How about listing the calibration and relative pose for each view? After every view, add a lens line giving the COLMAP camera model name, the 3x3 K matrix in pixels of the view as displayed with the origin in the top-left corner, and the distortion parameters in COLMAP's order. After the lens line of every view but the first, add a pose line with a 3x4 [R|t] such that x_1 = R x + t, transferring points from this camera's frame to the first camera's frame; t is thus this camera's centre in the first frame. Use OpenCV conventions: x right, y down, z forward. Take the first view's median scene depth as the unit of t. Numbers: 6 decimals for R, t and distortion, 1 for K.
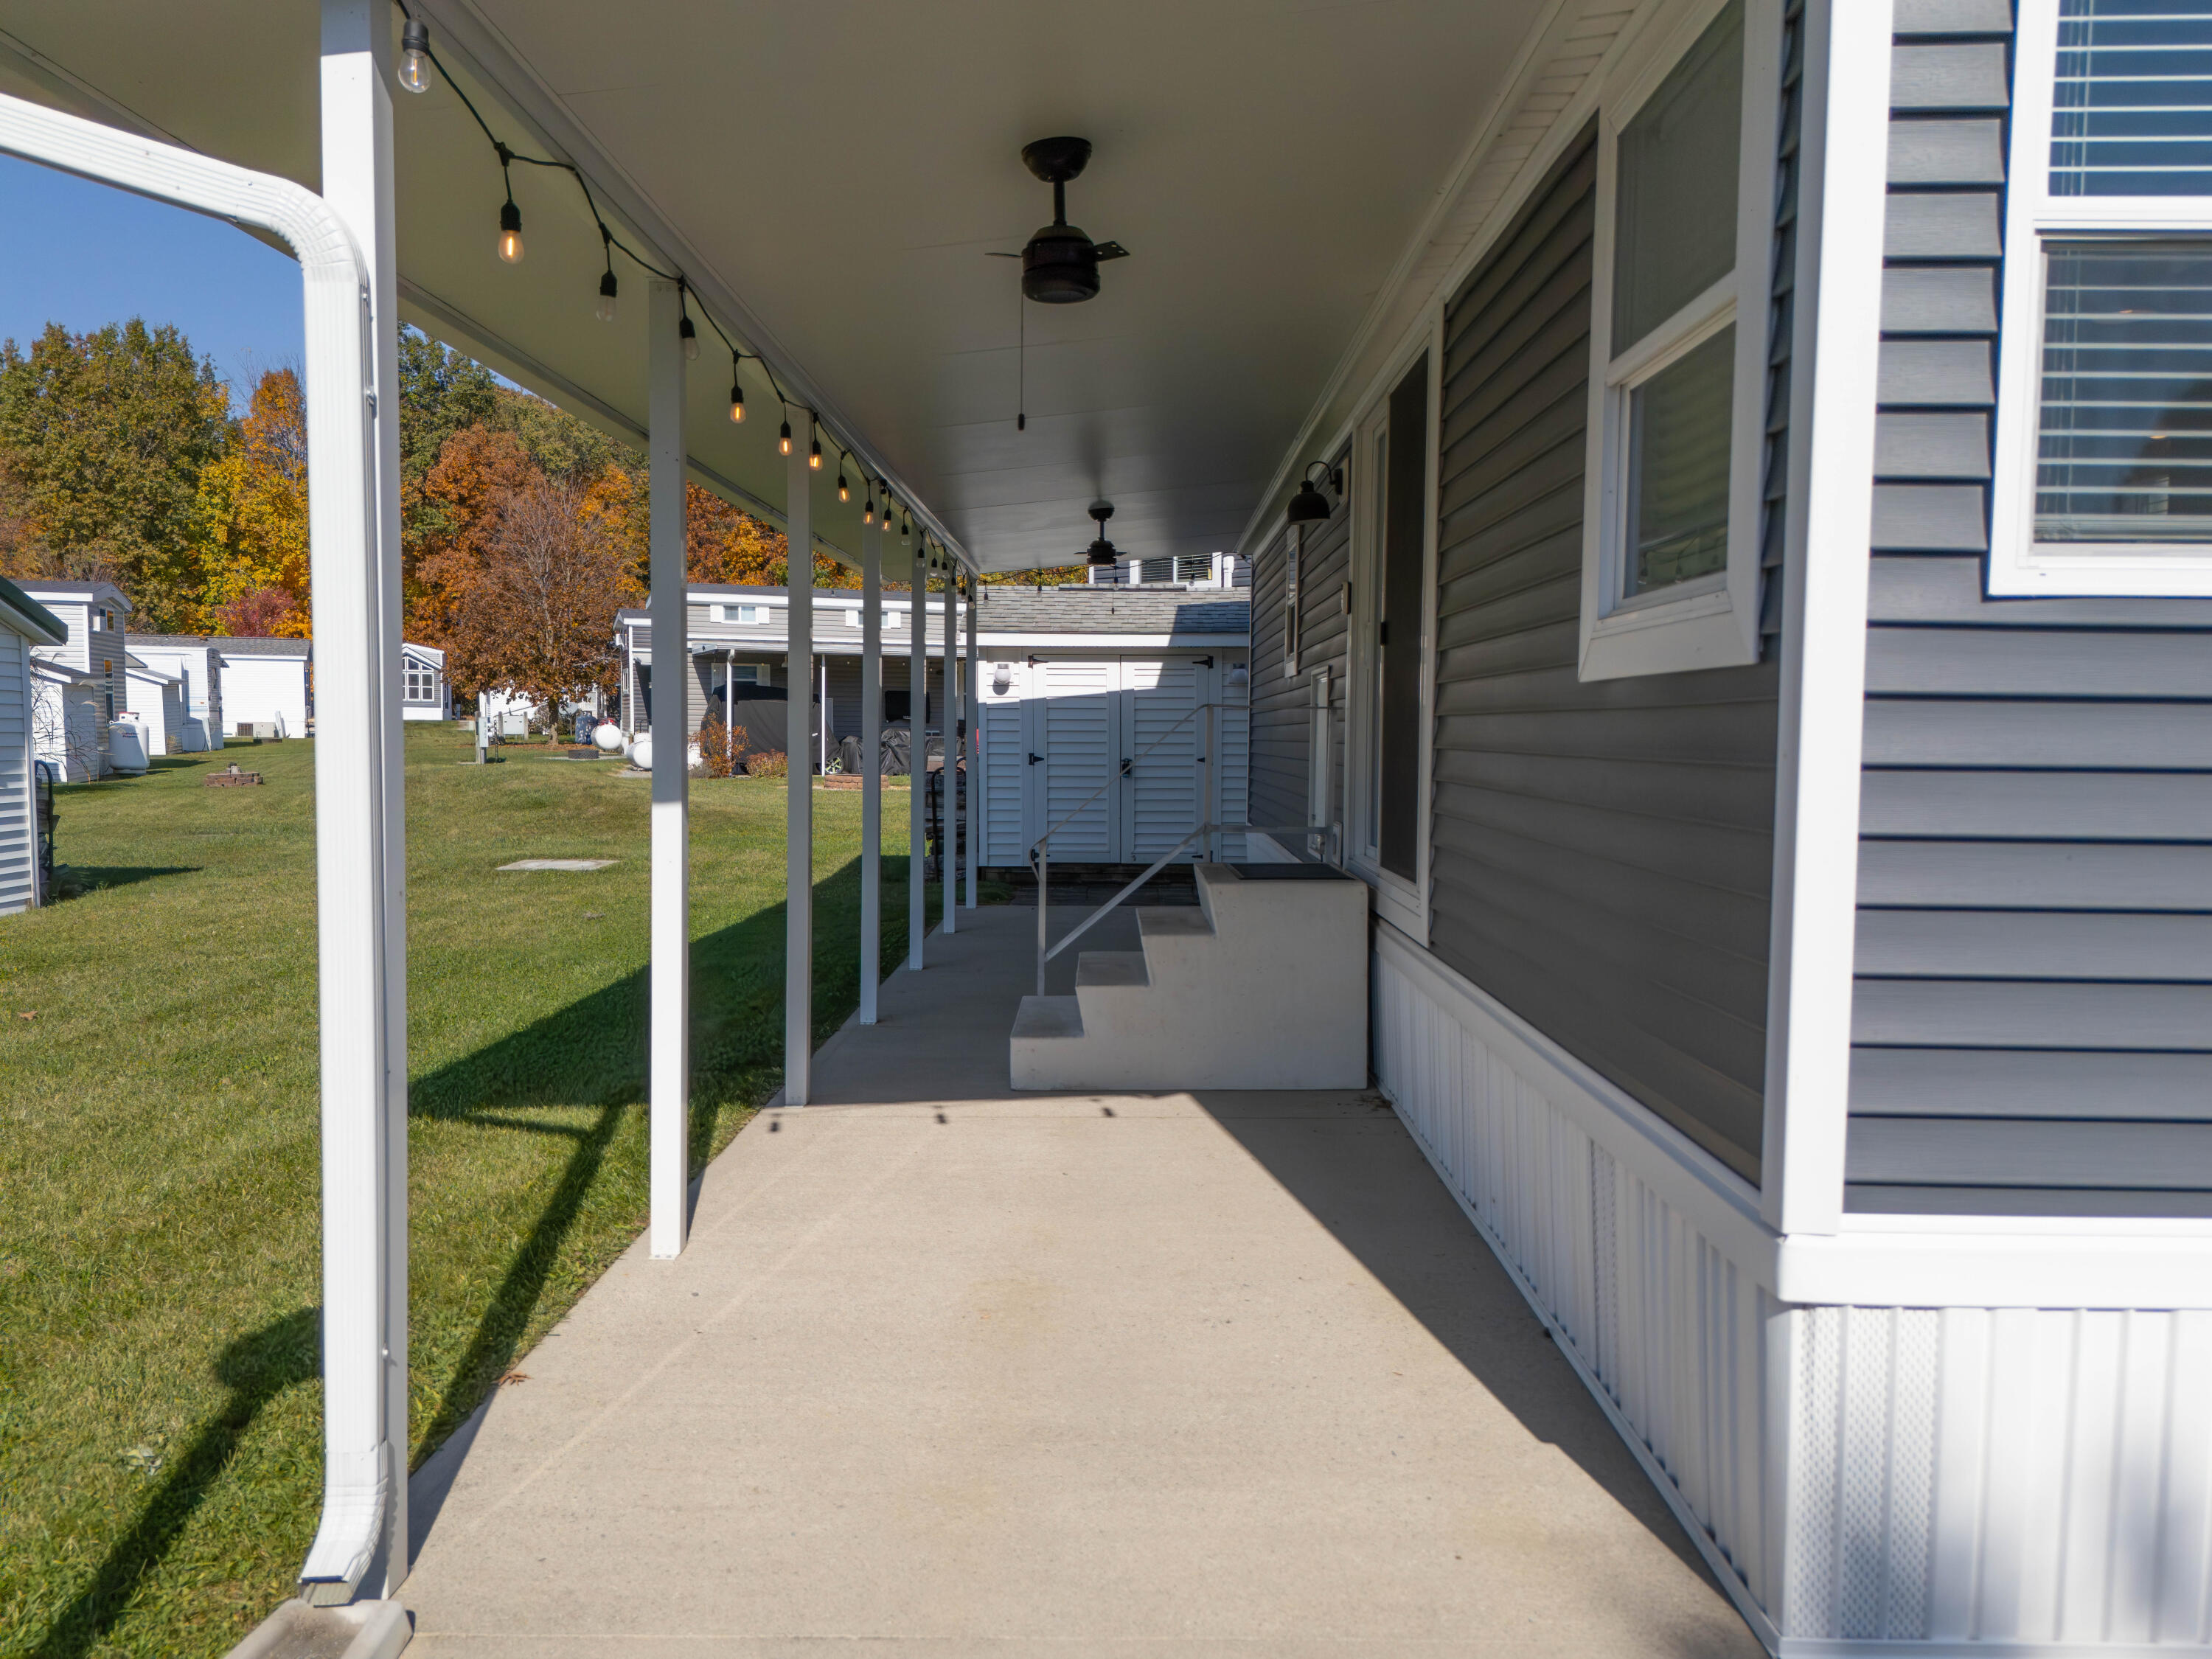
lens RADIAL K [[1630.8, 0, 1116.0], [0, 1630.8, 833.9], [0, 0, 1]] dist [0.072868, -0.060512]
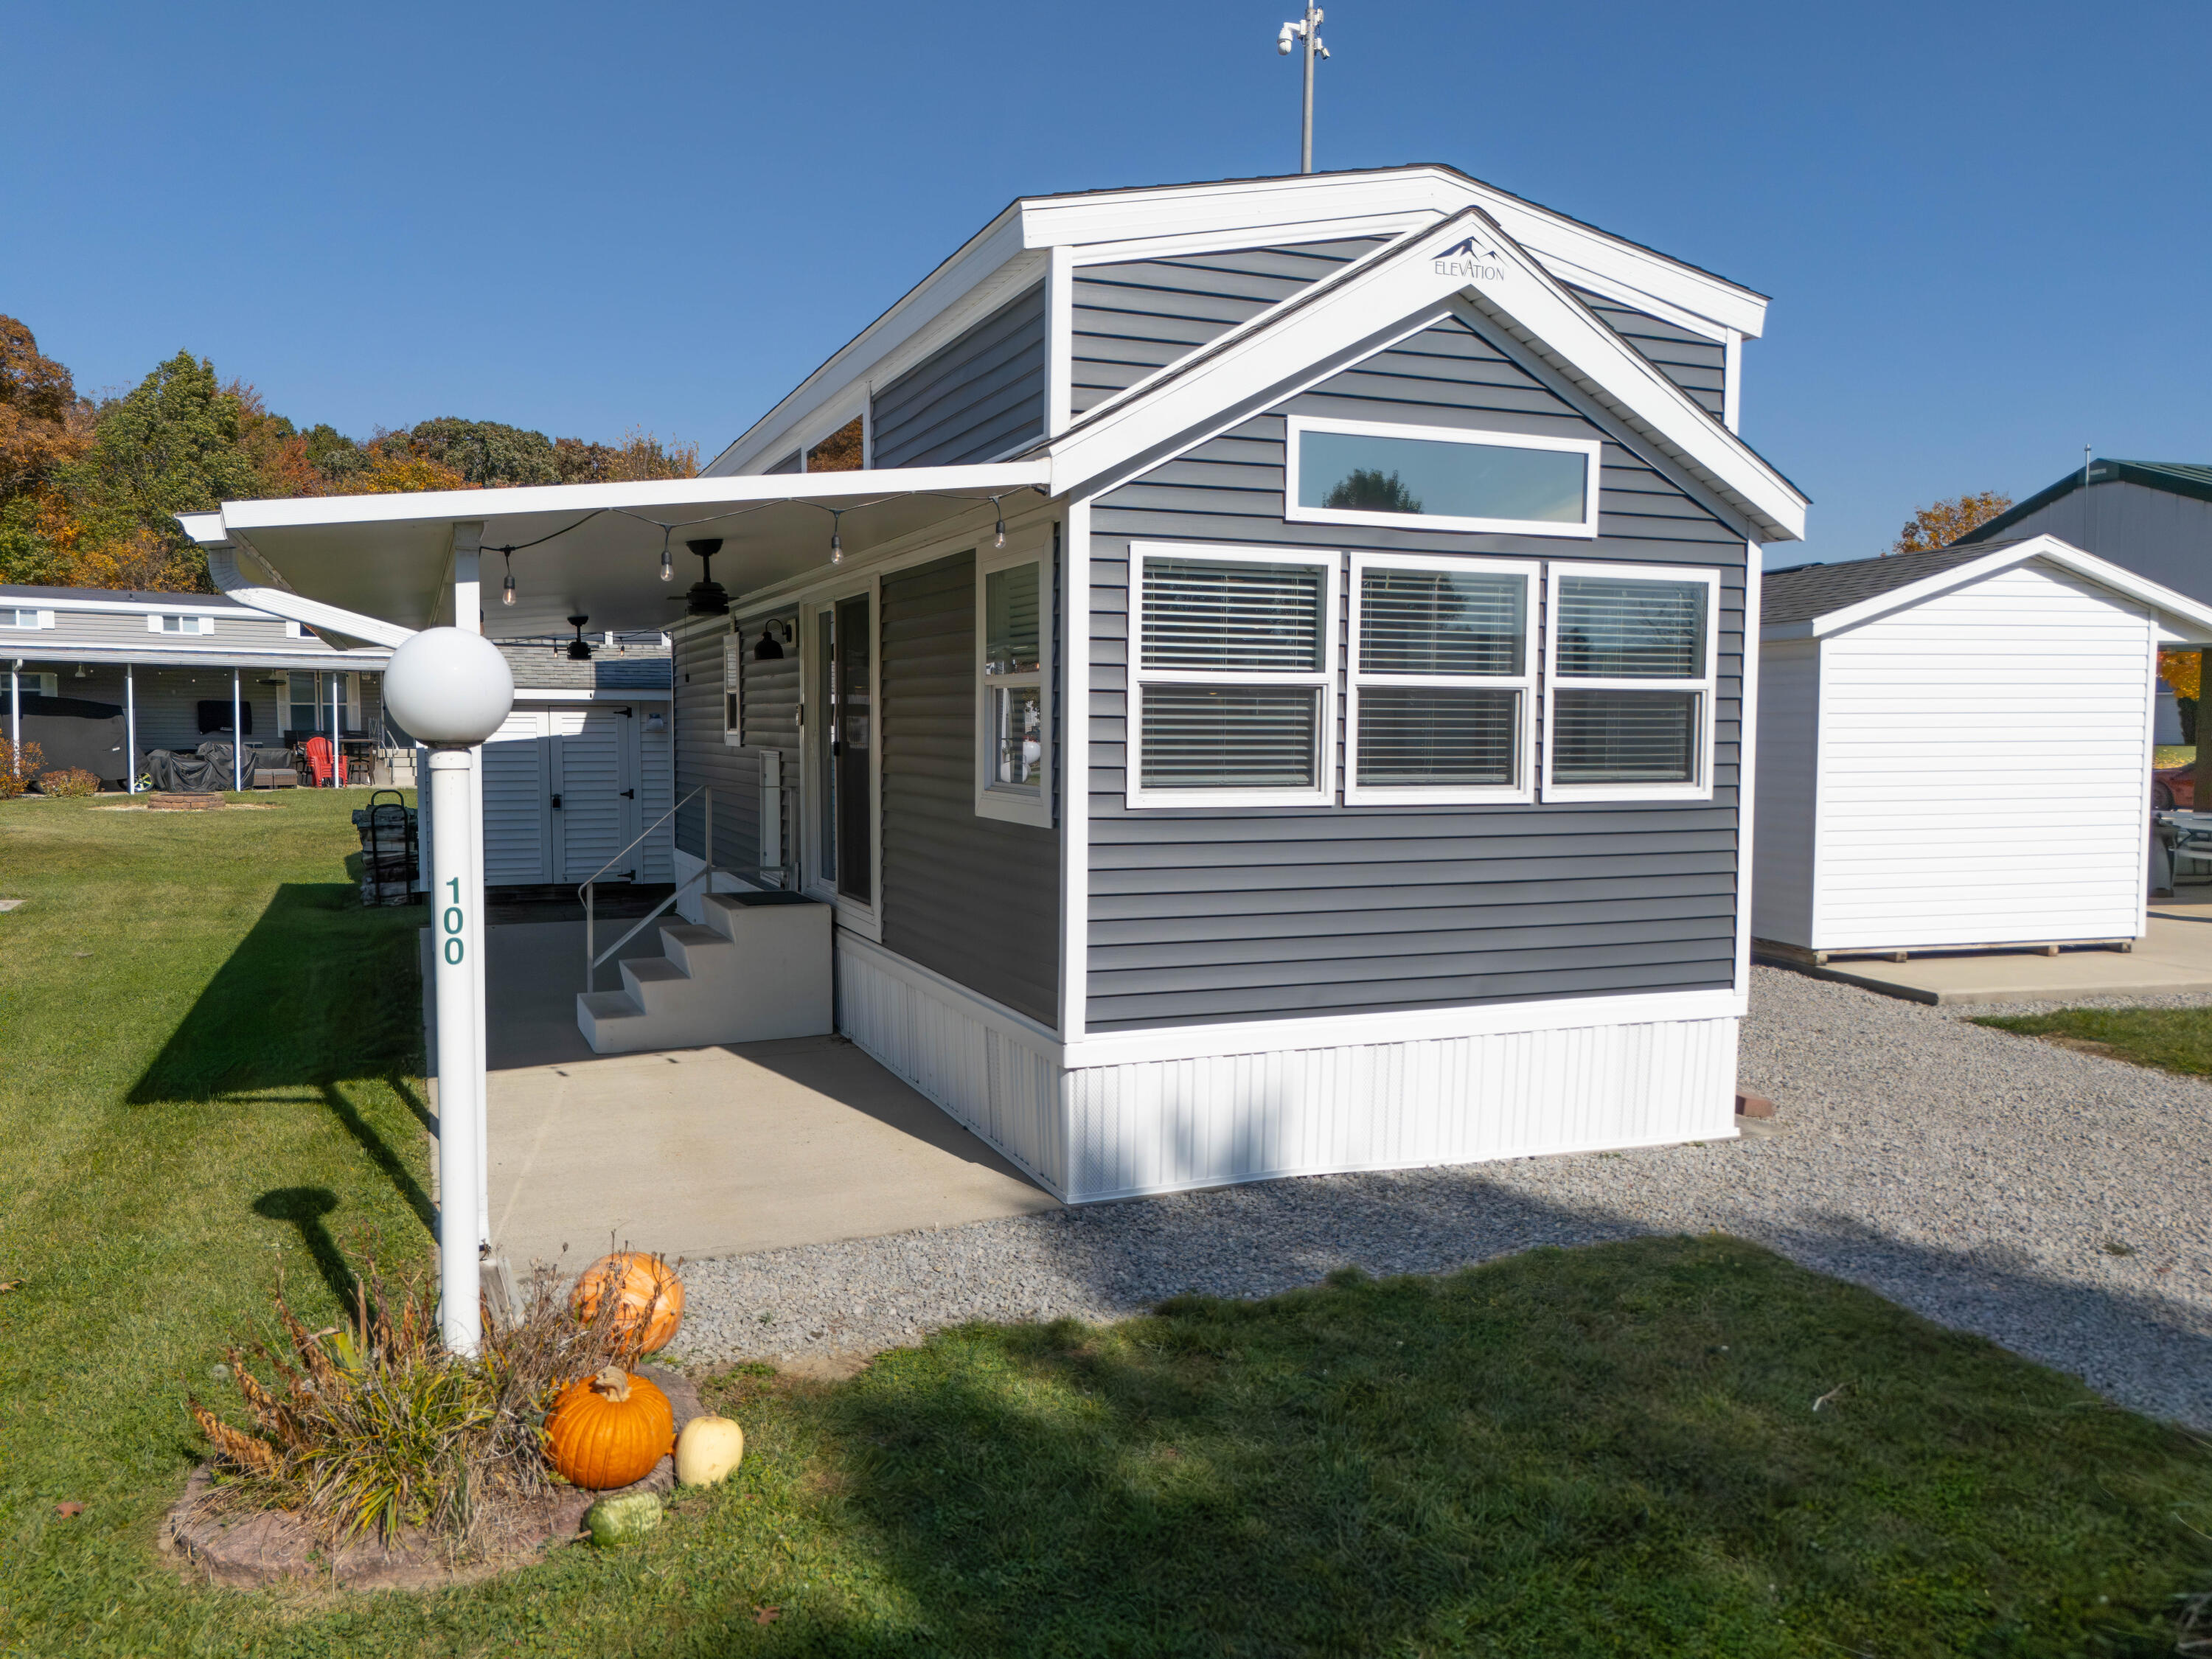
lens RADIAL K [[1630.8, 0, 1116.0], [0, 1630.8, 833.9], [0, 0, 1]] dist [0.072868, -0.060512]
pose [[0.917485, -0.029033, 0.396710, -0.094530], [0.026214, 0.999578, 0.012528, -0.021952], [-0.396906, -0.001095, 0.917859, -0.245875]]
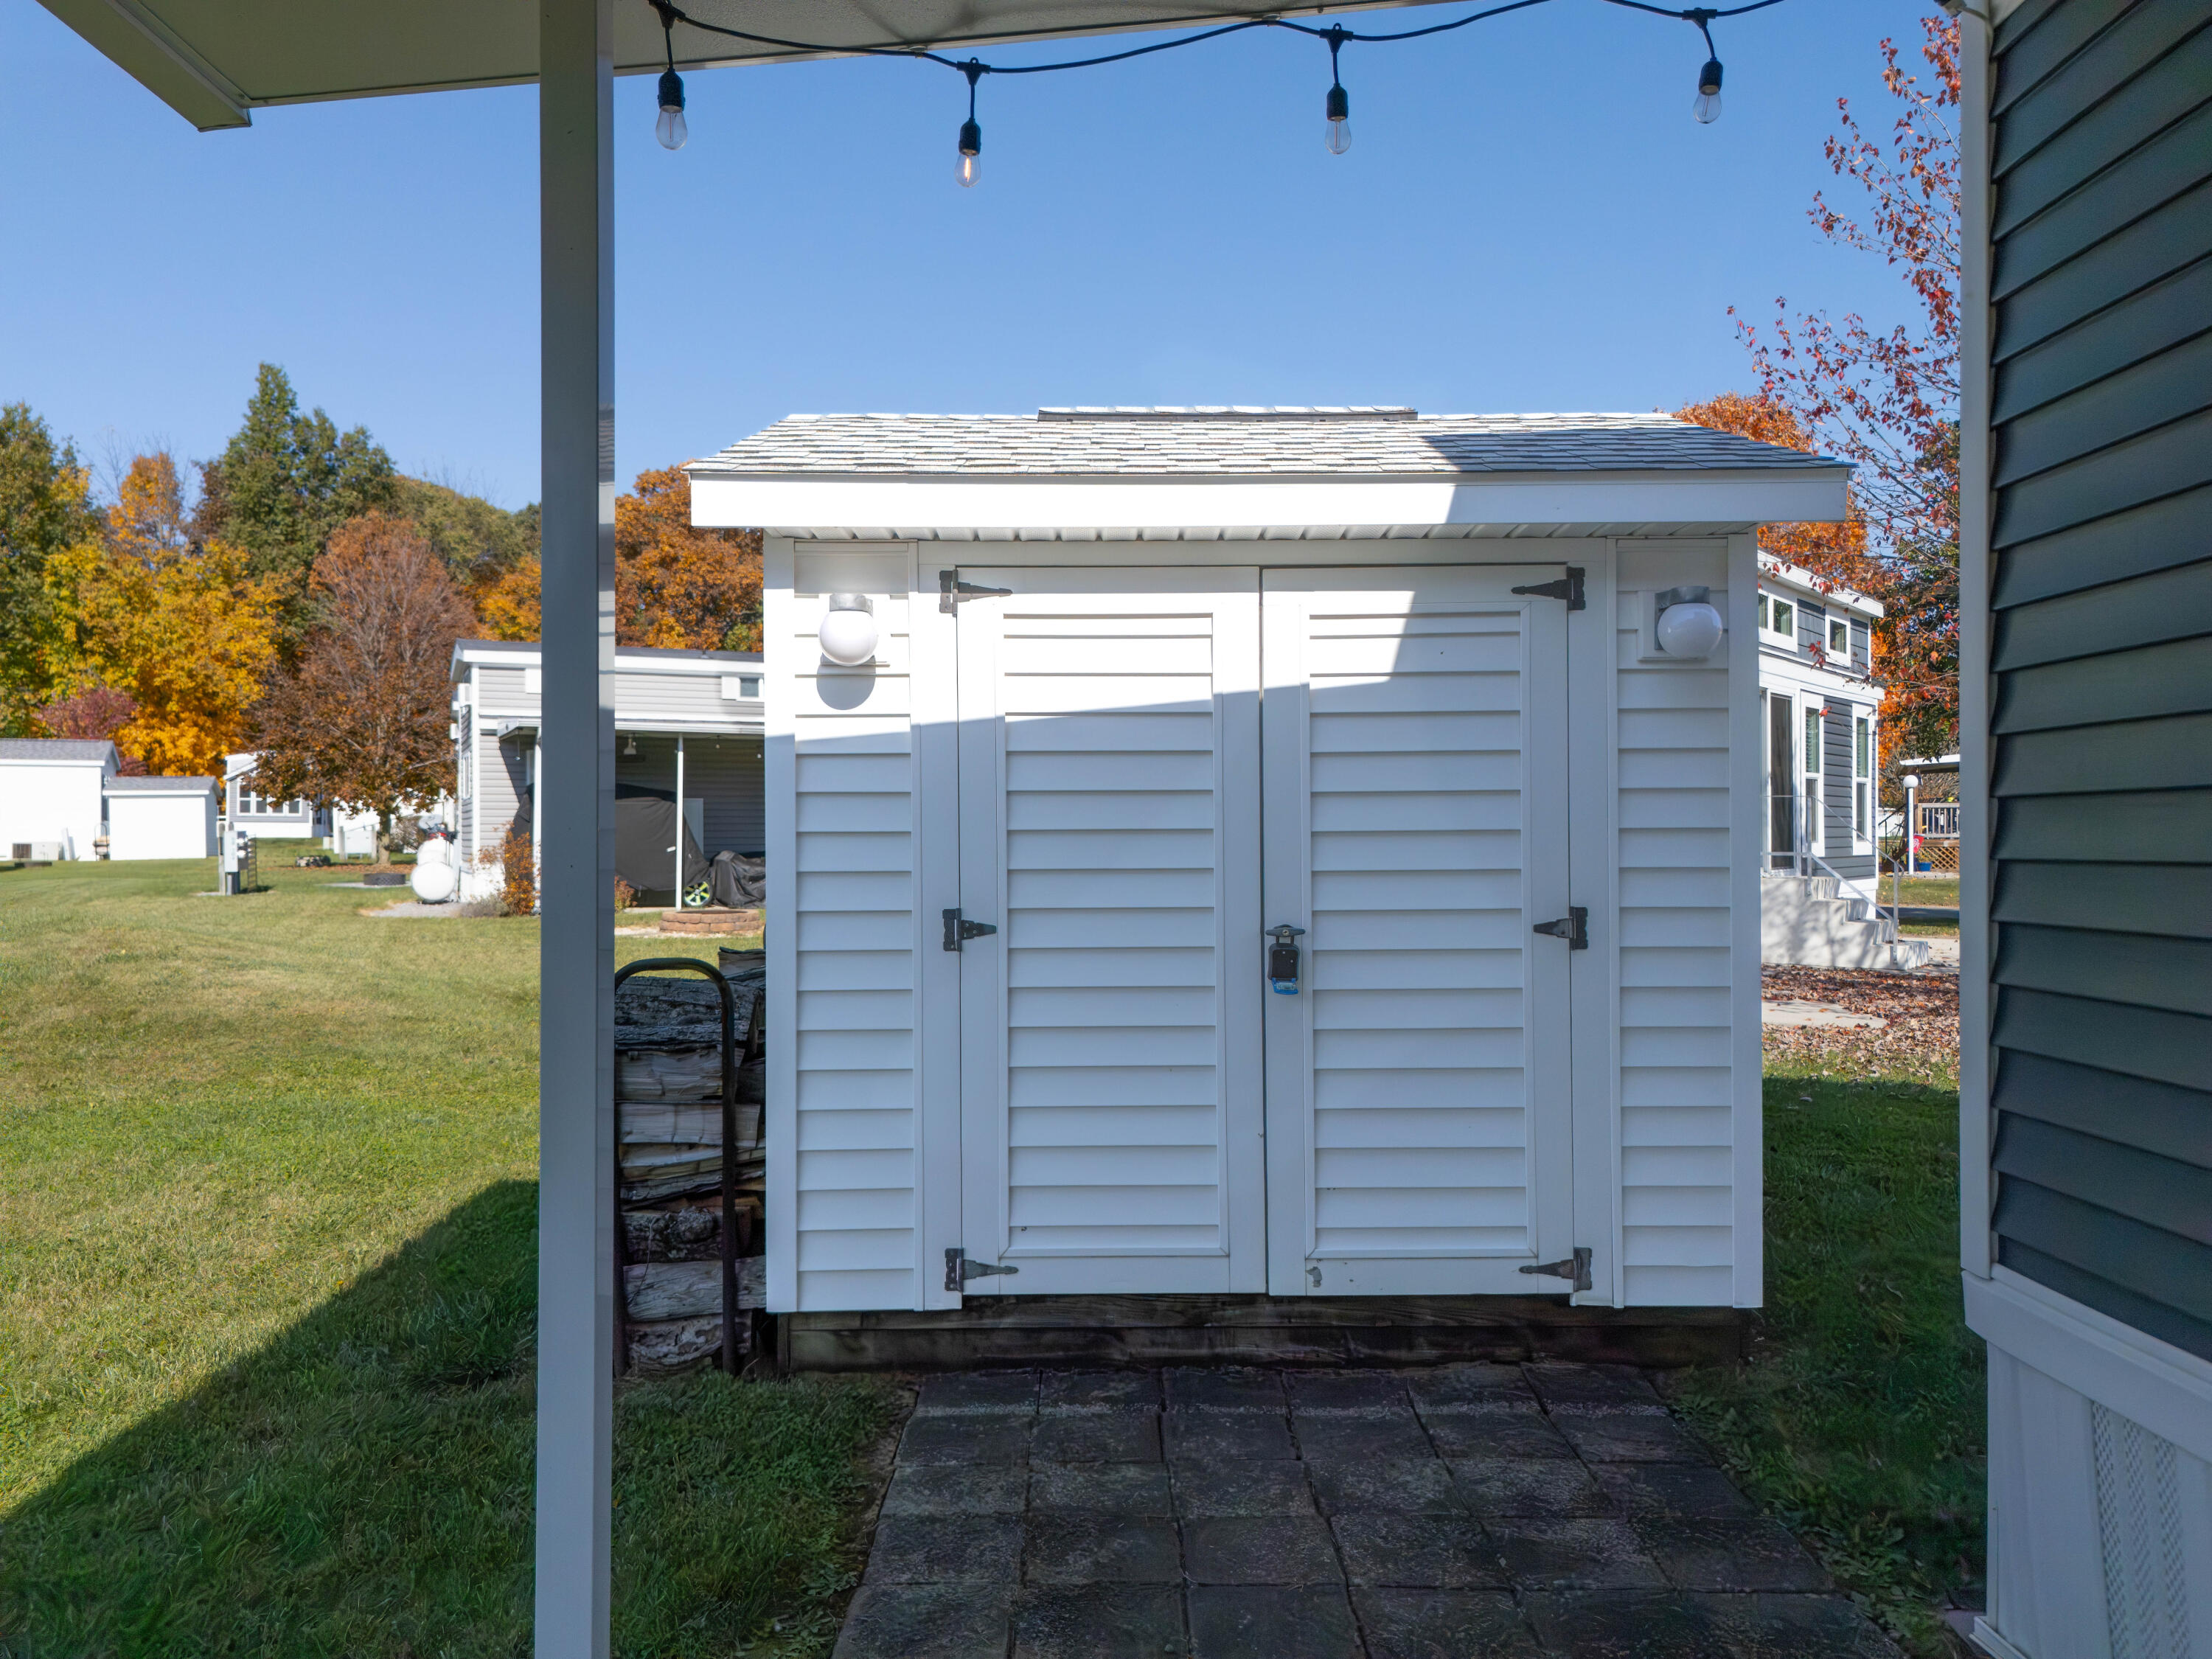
lens RADIAL K [[1630.8, 0, 1116.0], [0, 1630.8, 833.9], [0, 0, 1]] dist [0.072868, -0.060512]
pose [[0.999622, -0.008116, 0.026255, -0.030689], [0.009892, 0.997621, -0.068217, -0.043131], [-0.025639, 0.068451, 0.997325, 0.715580]]
